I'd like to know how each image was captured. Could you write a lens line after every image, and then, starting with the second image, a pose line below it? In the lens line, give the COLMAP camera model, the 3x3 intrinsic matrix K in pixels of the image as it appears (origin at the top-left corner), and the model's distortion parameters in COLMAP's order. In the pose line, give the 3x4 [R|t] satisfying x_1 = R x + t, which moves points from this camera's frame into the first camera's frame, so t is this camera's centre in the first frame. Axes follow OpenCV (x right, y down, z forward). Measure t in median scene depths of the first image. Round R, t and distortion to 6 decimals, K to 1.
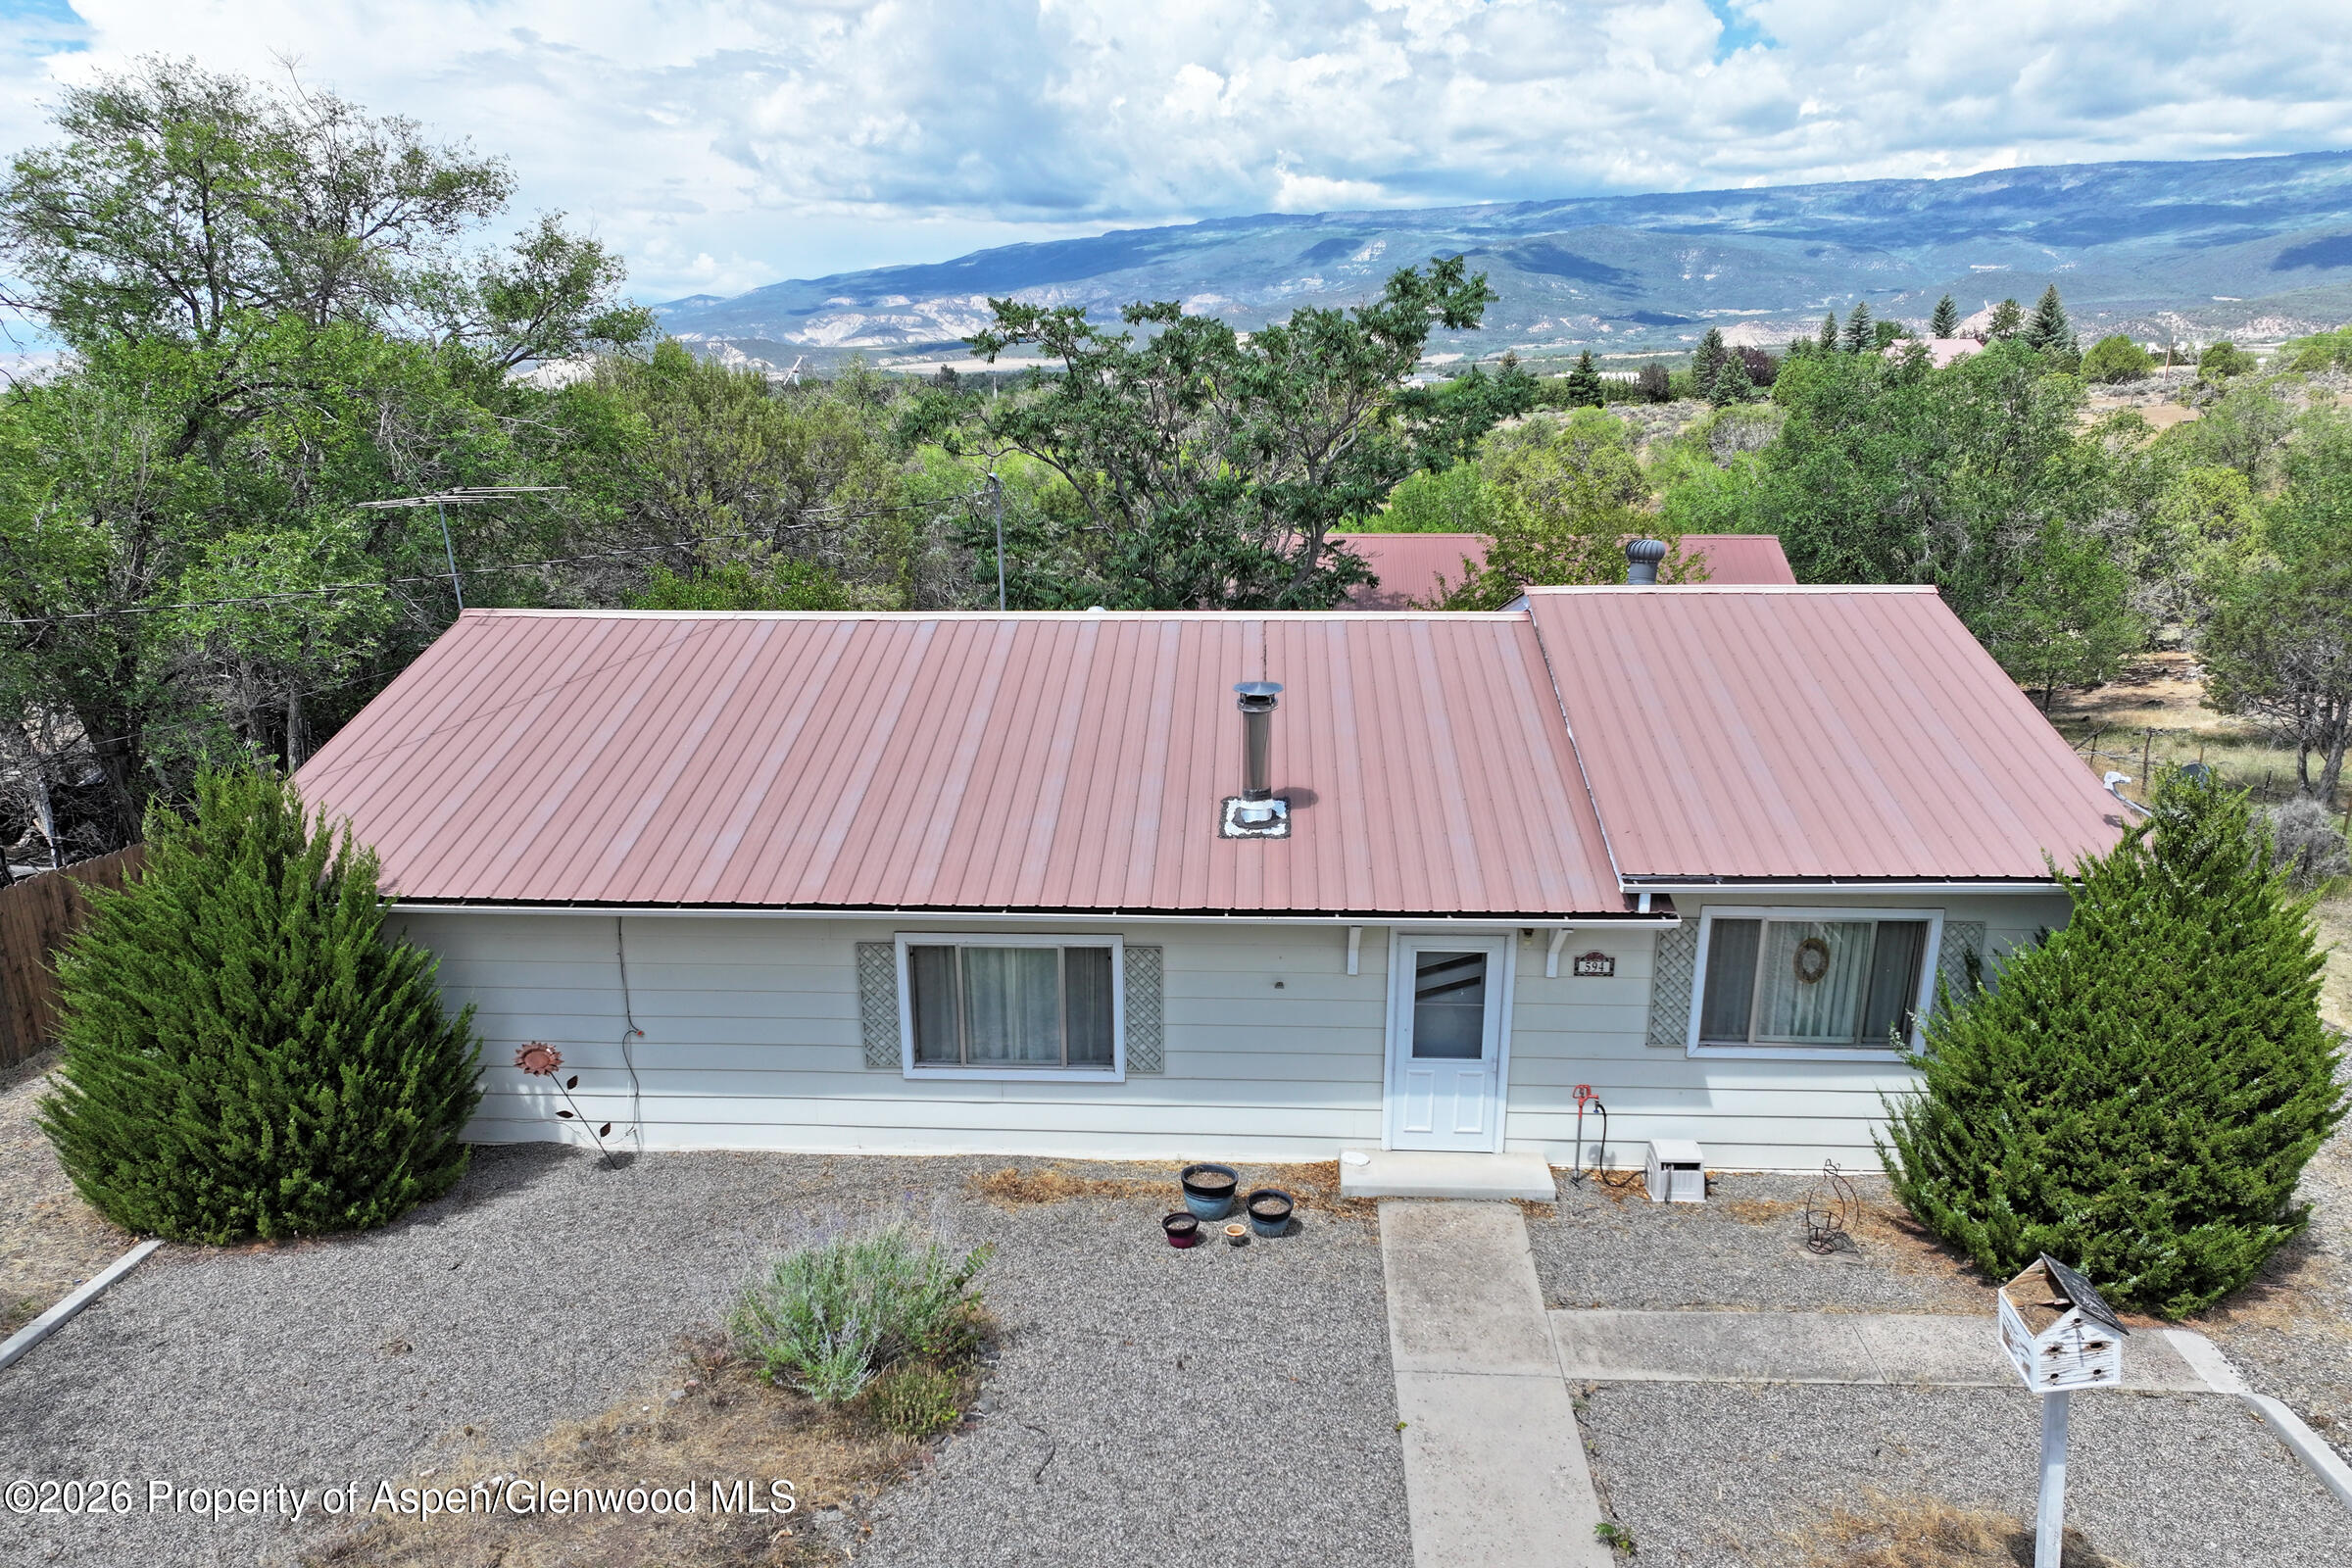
lens RADIAL K [[1643.9, 0, 1176.5], [0, 1643.9, 887.4], [0, 0, 1]] dist [0.001434, 0.009128]
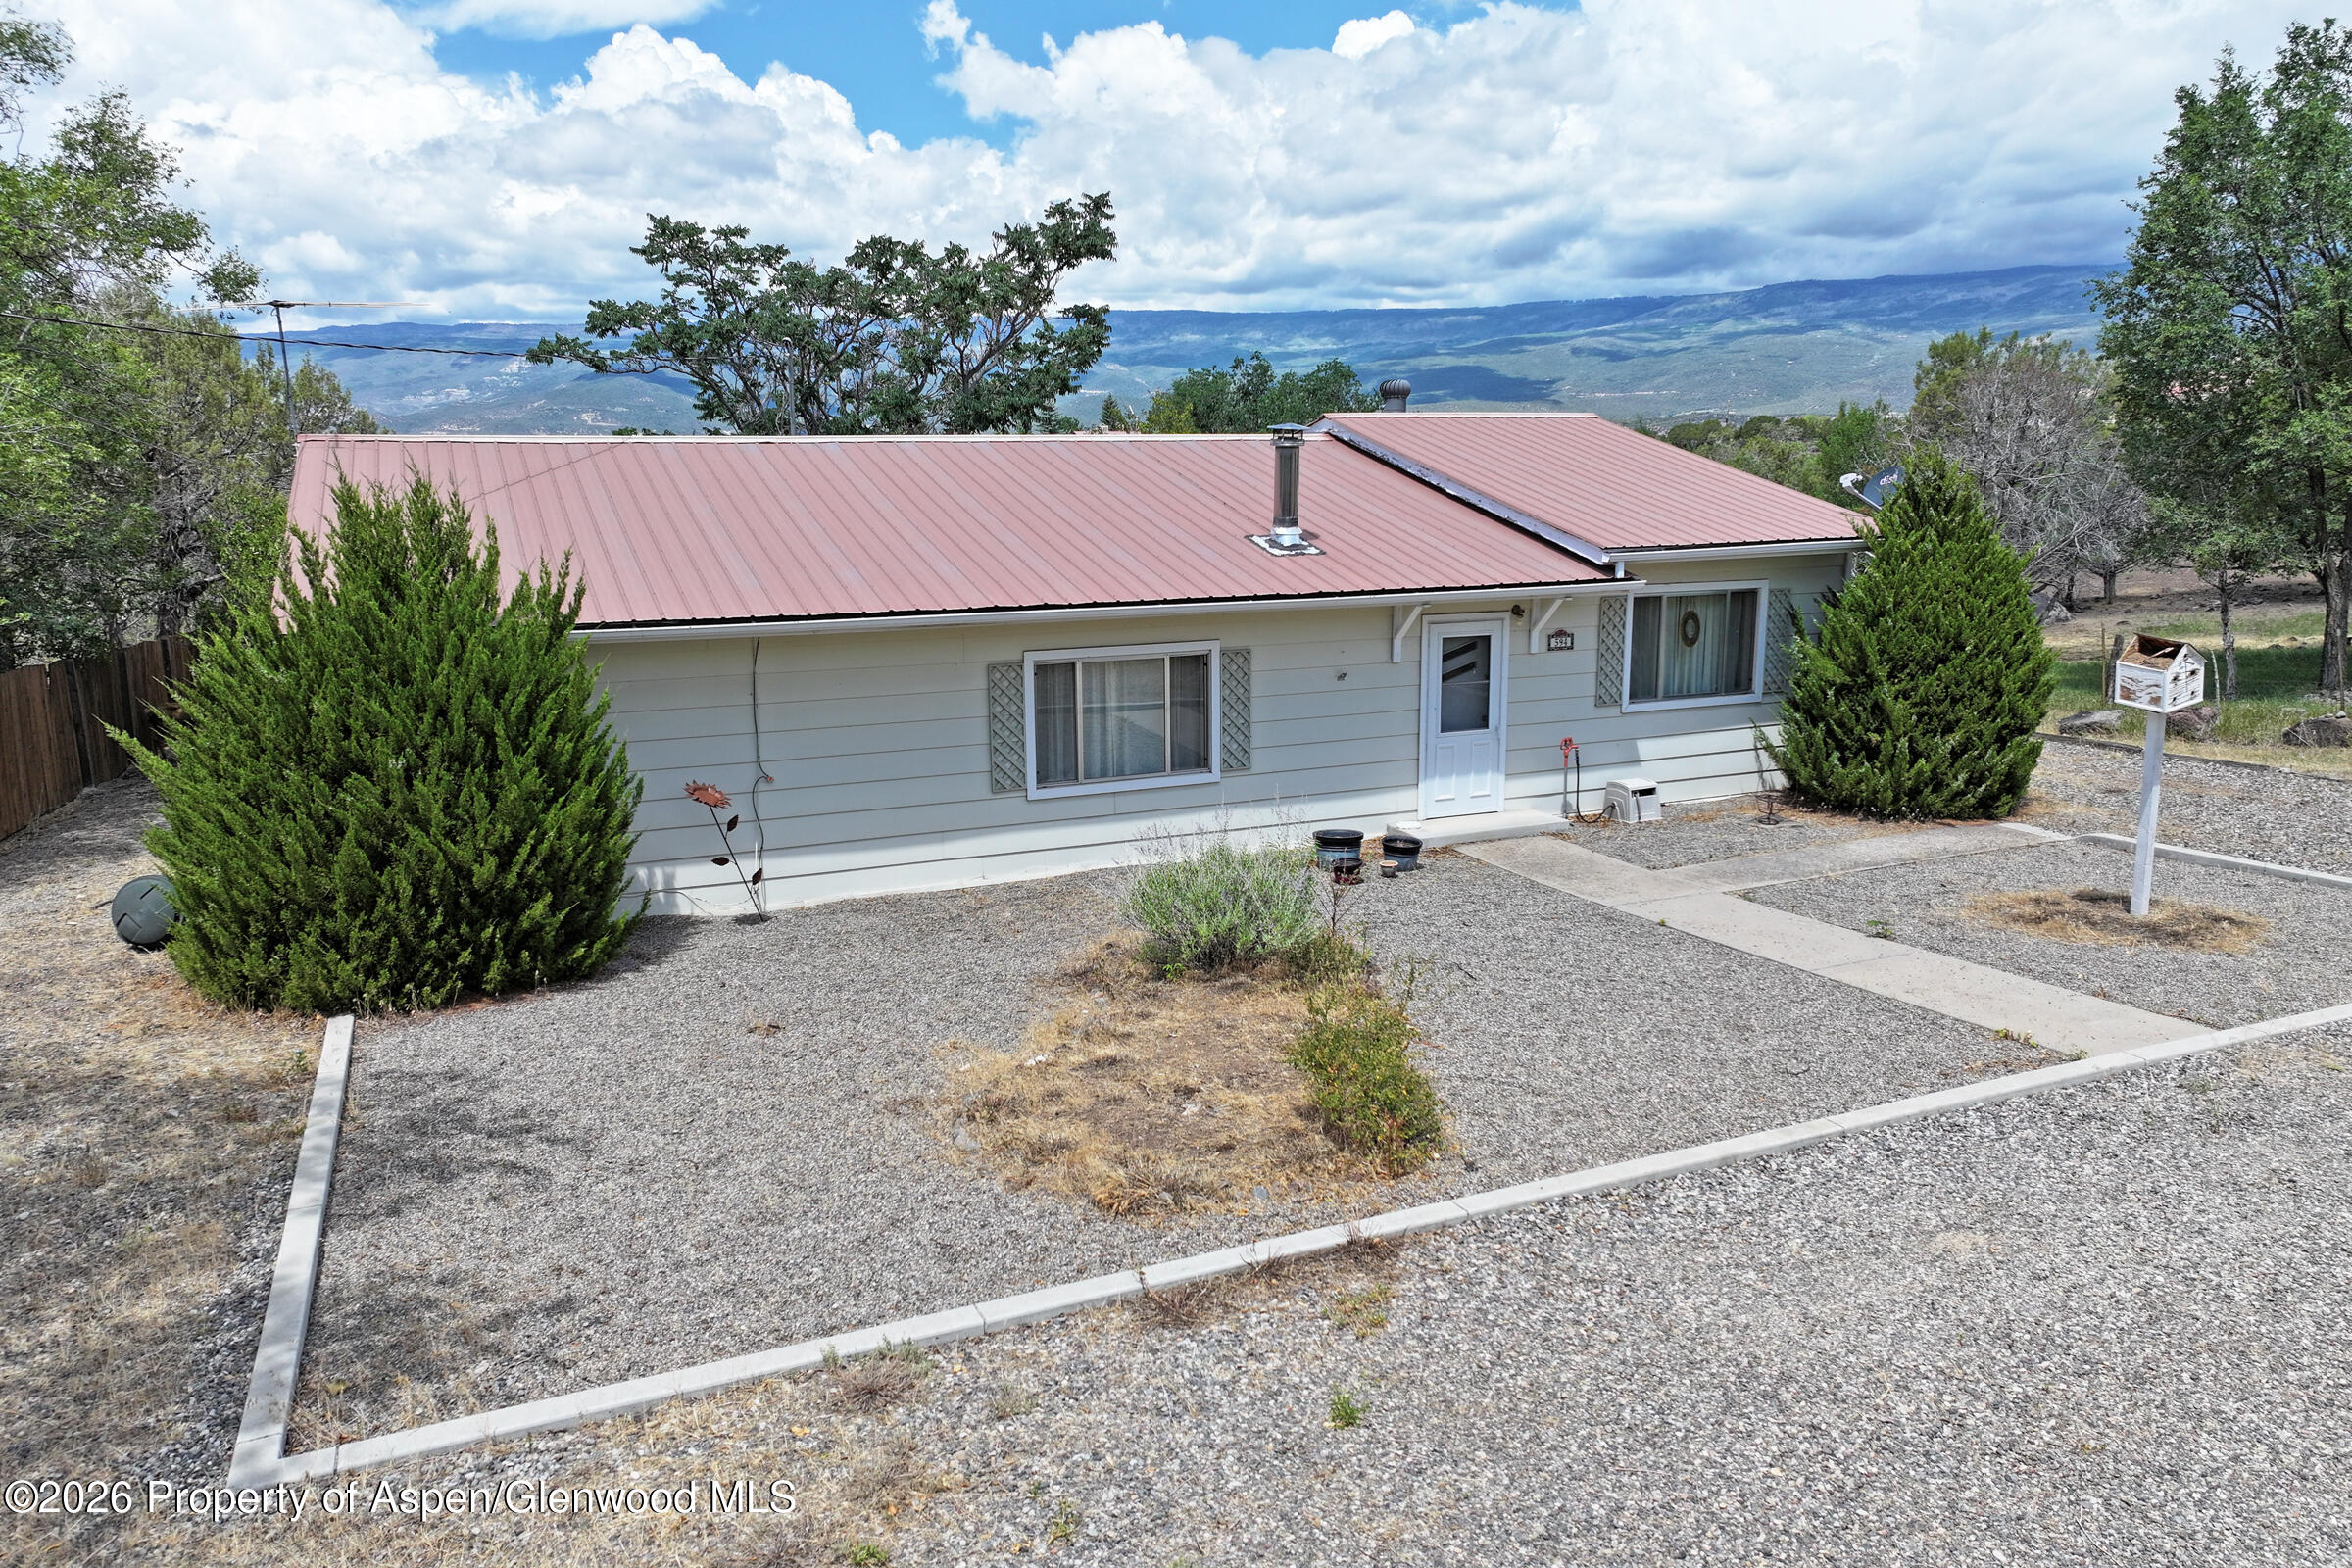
lens RADIAL K [[1647.0, 0, 1175.9], [0, 1647.0, 745.1], [0, 0, 1]] dist [0.007349, 0.003235]
pose [[0.886441, -0.080373, 0.455809, -0.589168], [0.144805, 0.983528, -0.108185, 0.221133], [-0.439606, 0.161903, 0.883478, 0.037175]]
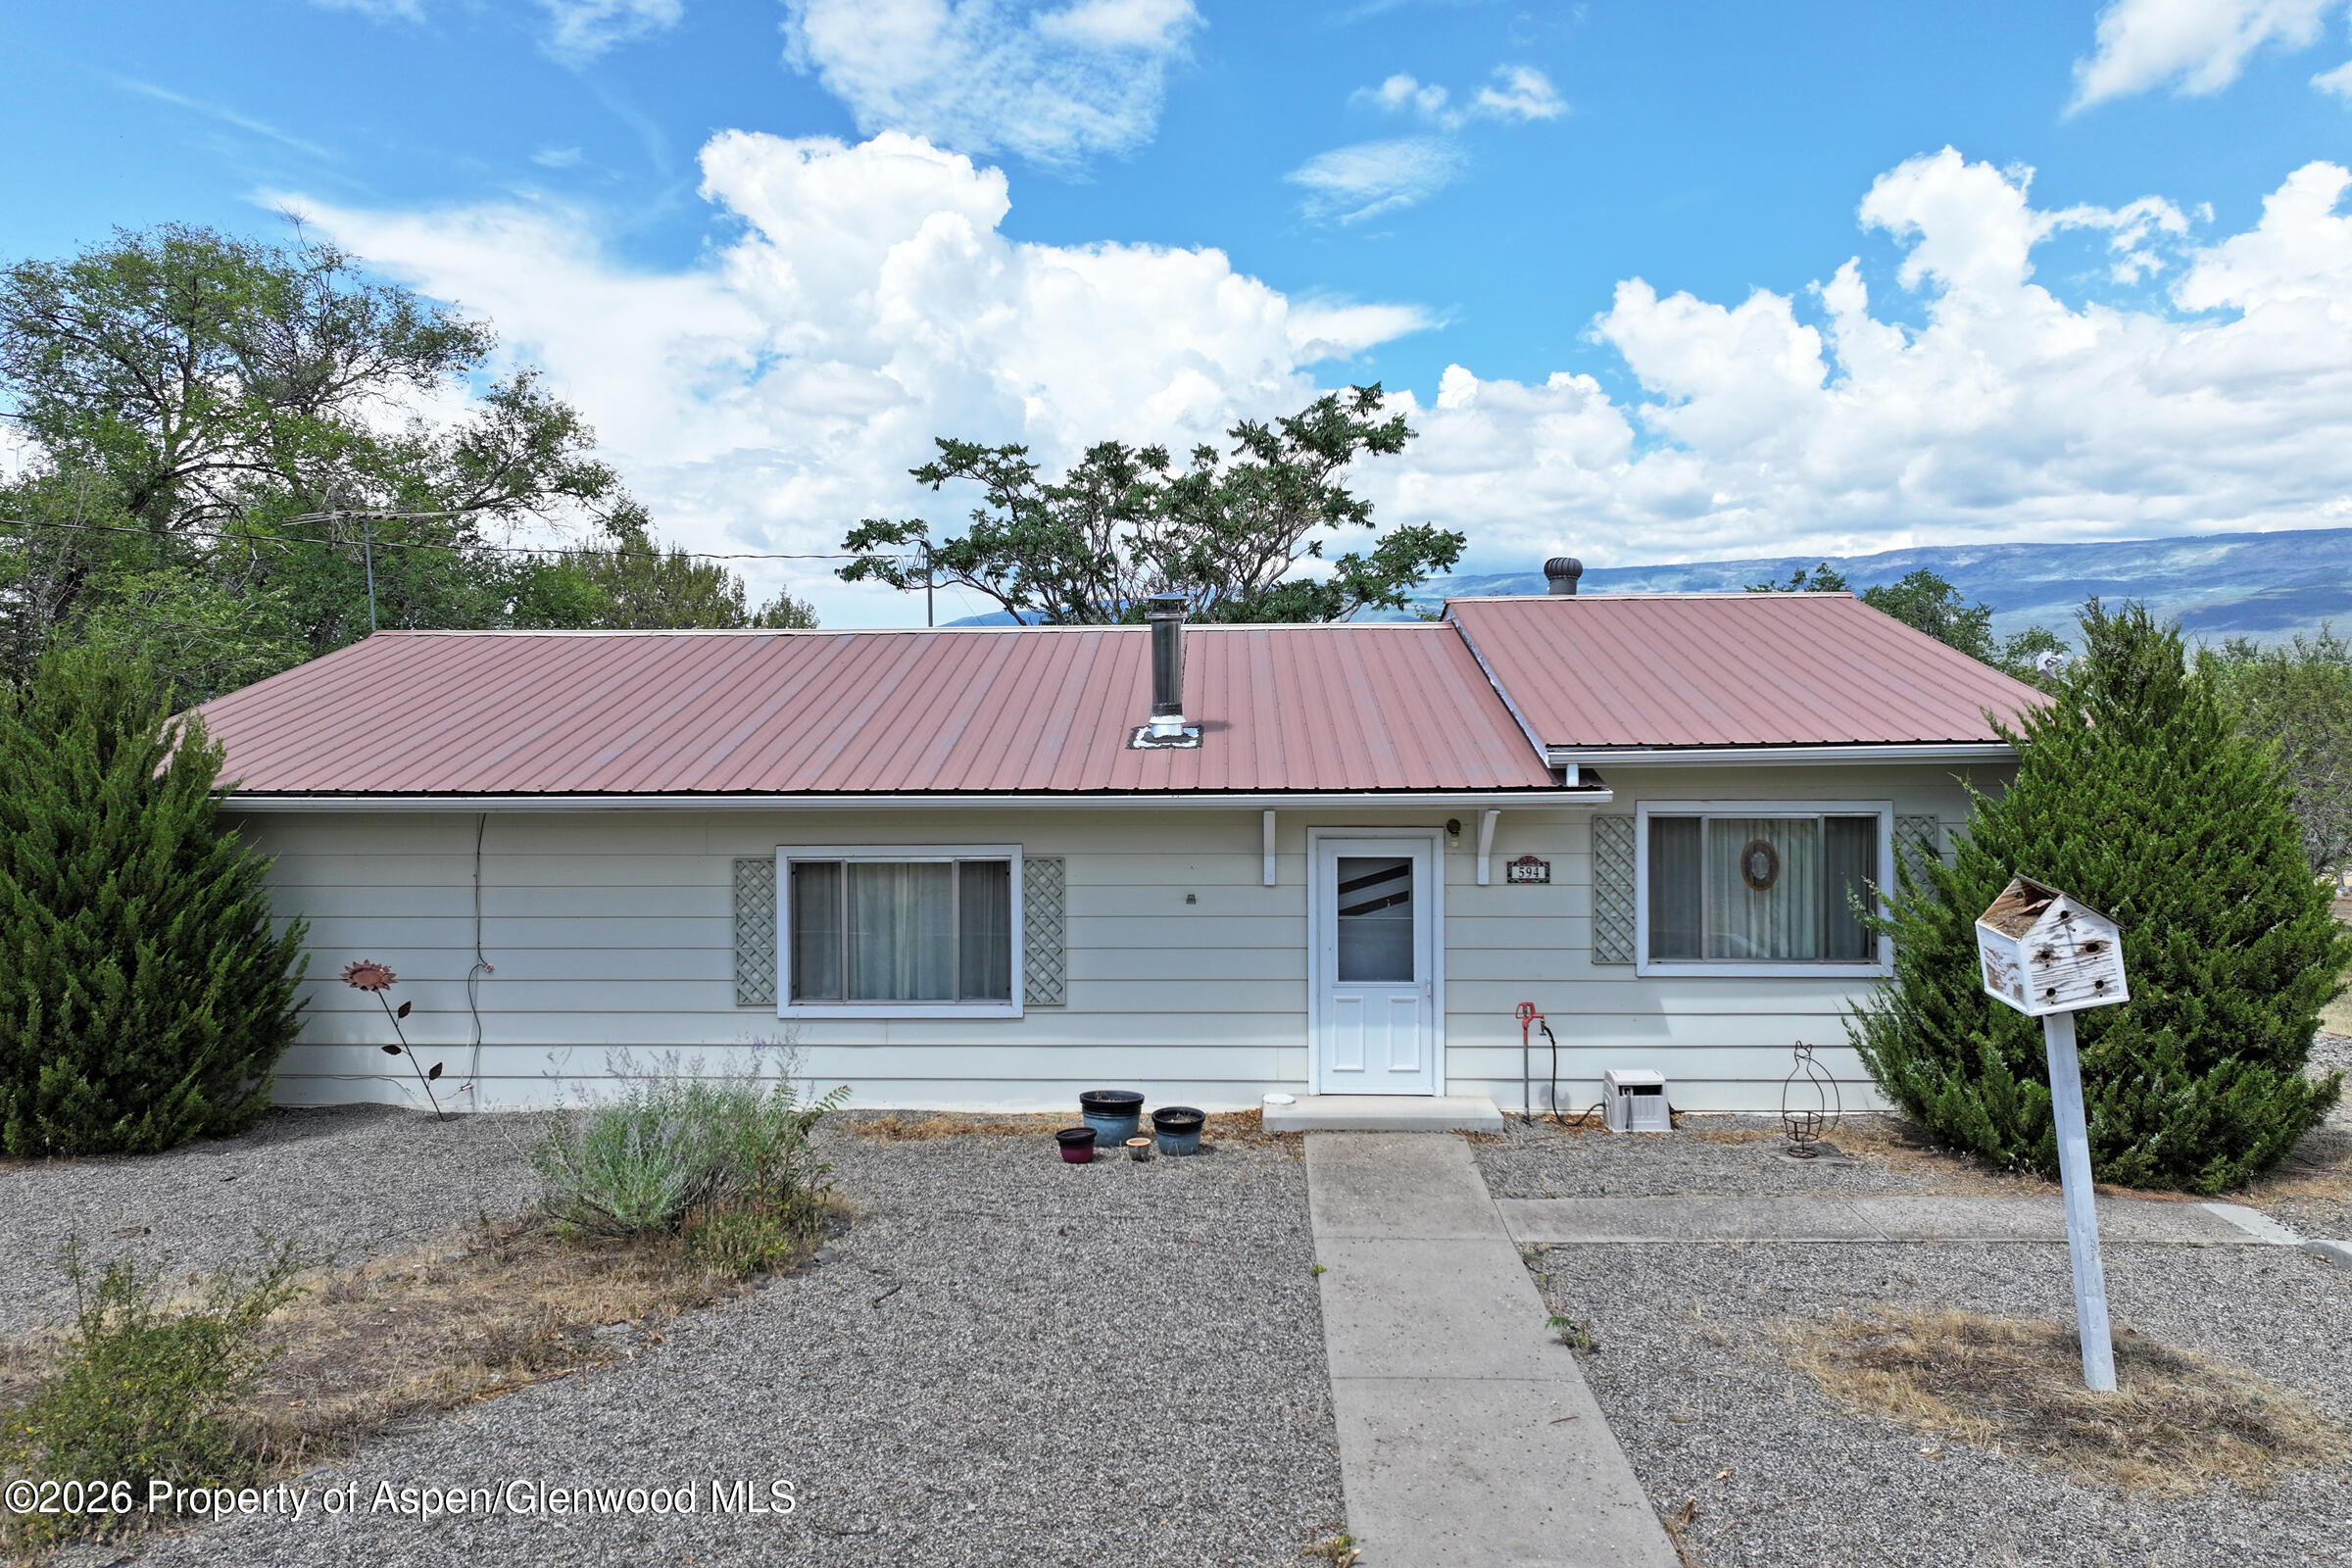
lens RADIAL K [[1648.1, 0, 1176.5], [0, 1648.1, 714.4], [0, 0, 1]] dist [0.001756, 0.009905]
pose [[0.999842, -0.000666, 0.017757, 0.039144], [0.006048, 0.952394, -0.304810, 0.249414], [-0.016709, 0.304869, 0.952248, 0.089756]]
